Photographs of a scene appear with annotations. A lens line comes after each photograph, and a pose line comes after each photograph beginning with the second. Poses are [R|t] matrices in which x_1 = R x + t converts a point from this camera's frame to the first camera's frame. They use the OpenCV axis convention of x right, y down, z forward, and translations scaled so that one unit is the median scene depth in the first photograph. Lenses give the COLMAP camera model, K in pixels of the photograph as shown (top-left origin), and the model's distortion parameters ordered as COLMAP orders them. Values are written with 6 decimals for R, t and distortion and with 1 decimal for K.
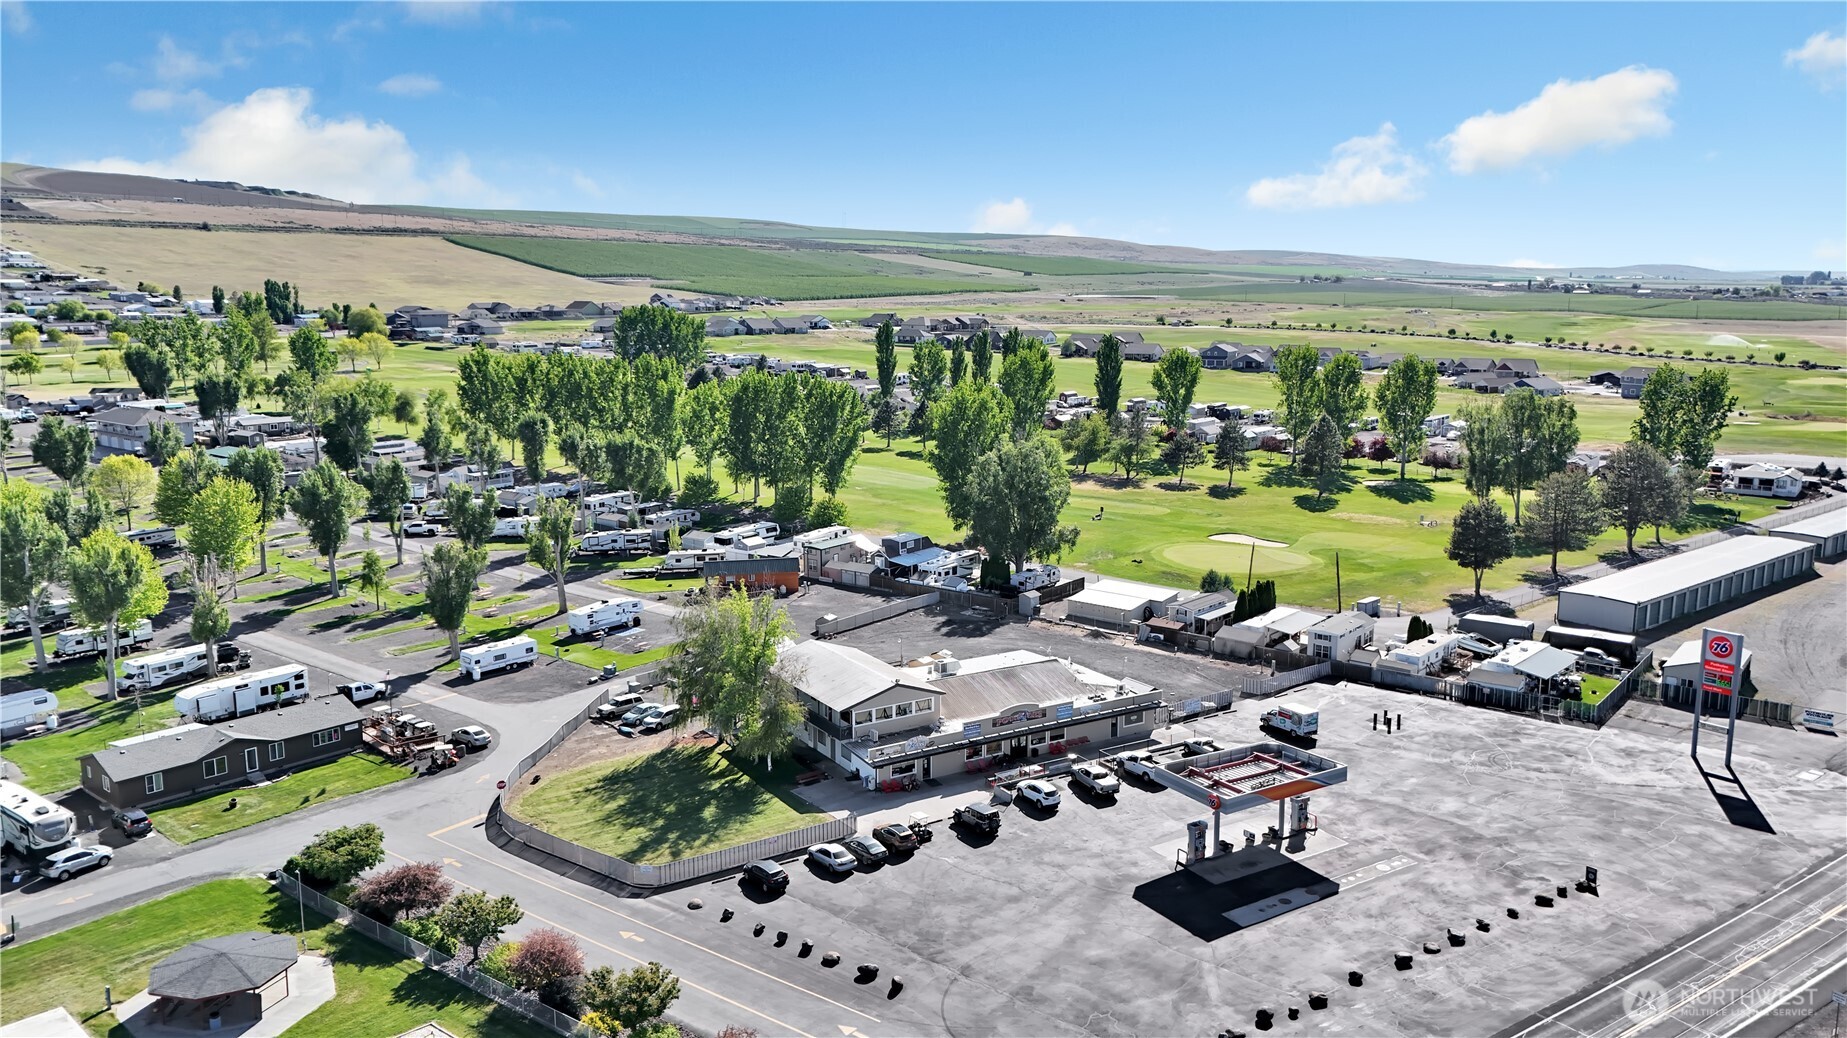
lens RADIAL K [[1341.3, 0, 925.4], [0, 1341.3, 543.6], [0, 0, 1]] dist [0.094700, -0.090322]
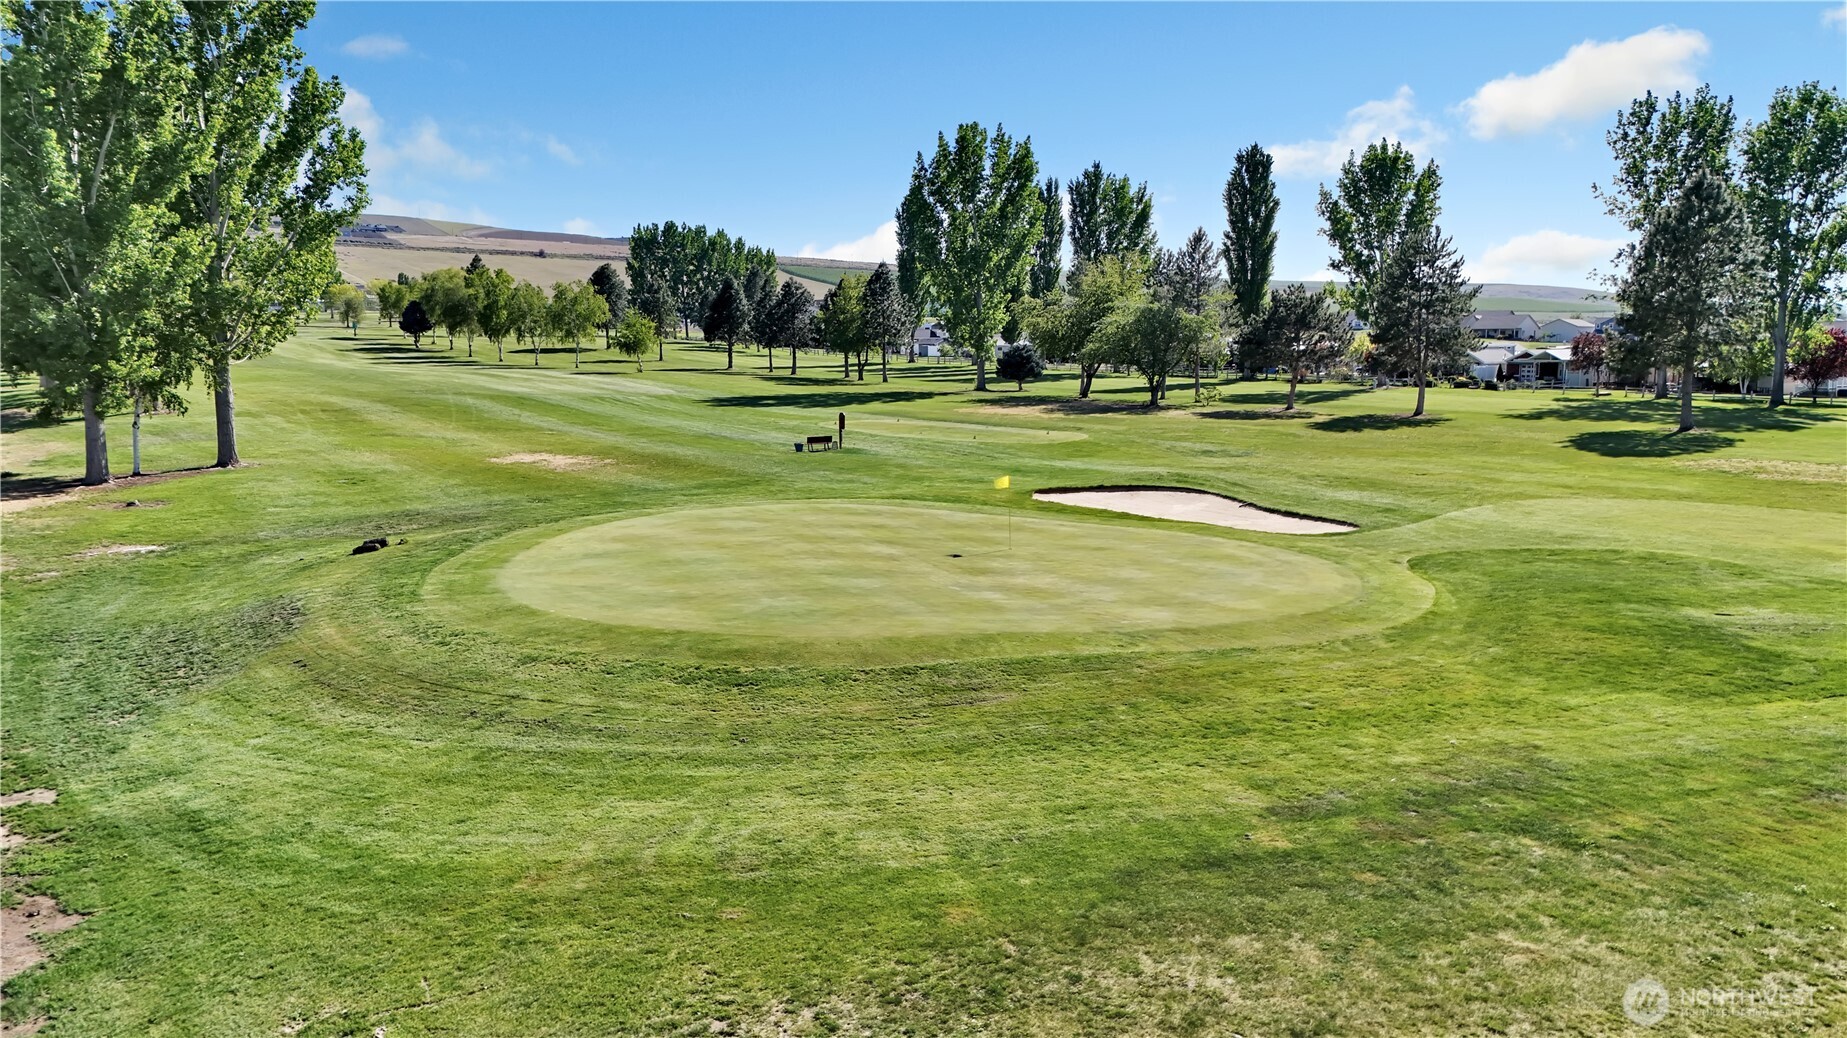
lens RADIAL K [[1362.7, 0, 927.6], [0, 1362.7, 520.2], [0, 0, 1]] dist [0.066124, -0.052289]
pose [[0.953700, 0.035579, -0.298649, 0.201402], [-0.054663, 0.996945, -0.055789, 0.011101], [0.295752, 0.069531, 0.952731, 0.585103]]
